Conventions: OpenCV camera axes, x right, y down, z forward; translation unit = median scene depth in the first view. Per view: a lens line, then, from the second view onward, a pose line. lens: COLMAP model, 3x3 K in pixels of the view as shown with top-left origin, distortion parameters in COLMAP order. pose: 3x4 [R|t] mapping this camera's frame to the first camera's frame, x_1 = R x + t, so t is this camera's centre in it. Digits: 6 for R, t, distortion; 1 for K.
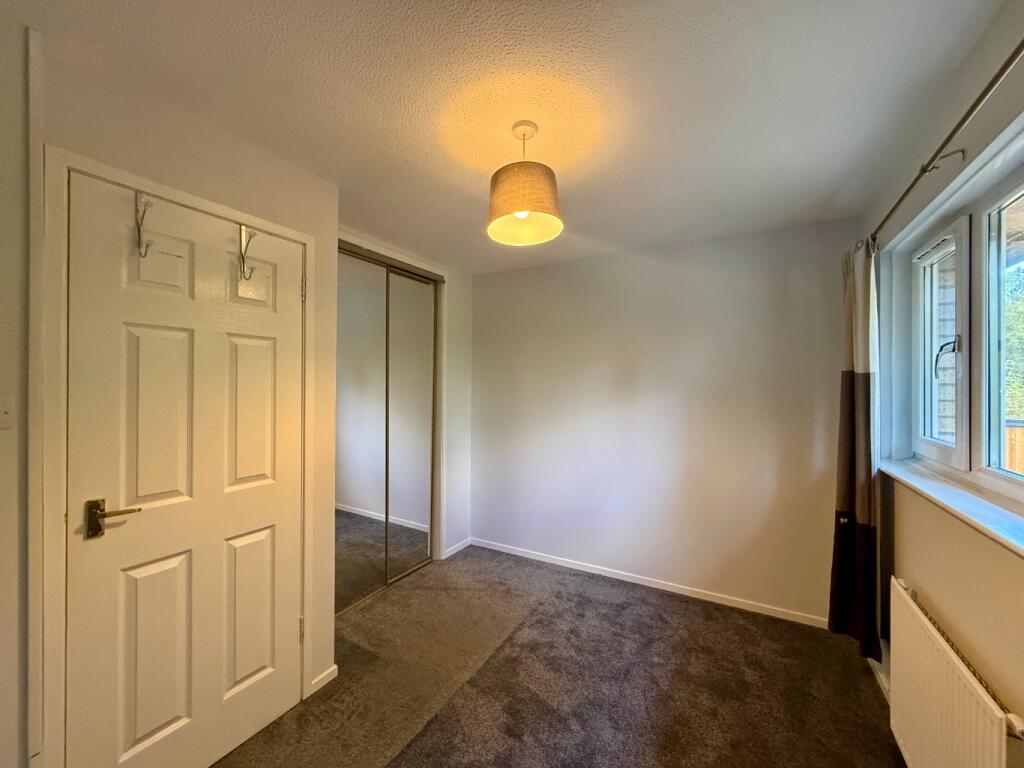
lens RADIAL K [[410.9, 0, 510.5], [0, 410.9, 386.2], [0, 0, 1]] dist [0.004332, 0.000009]
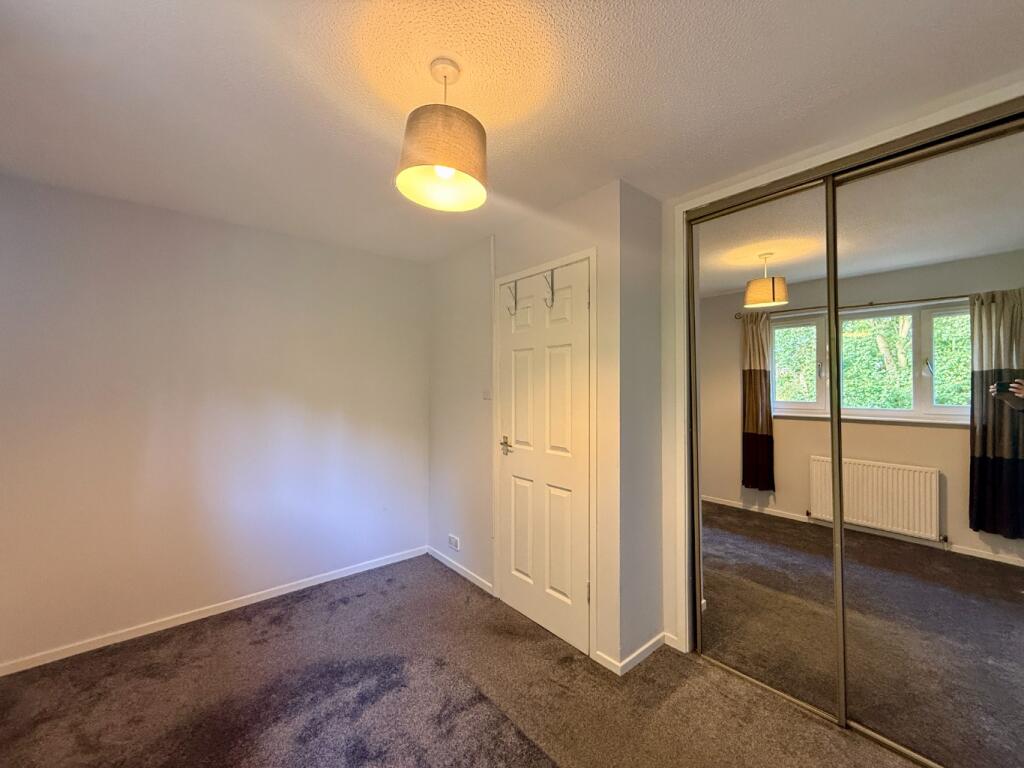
lens RADIAL K [[410.9, 0, 510.0], [0, 410.9, 382.1], [0, 0, 1]] dist [0.004332, 0.000009]
pose [[-0.345045, -0.009982, -0.938533, 0.733276], [-0.001957, 0.999949, -0.009916, 0.014881], [0.938584, -0.001584, -0.345047, 1.342445]]
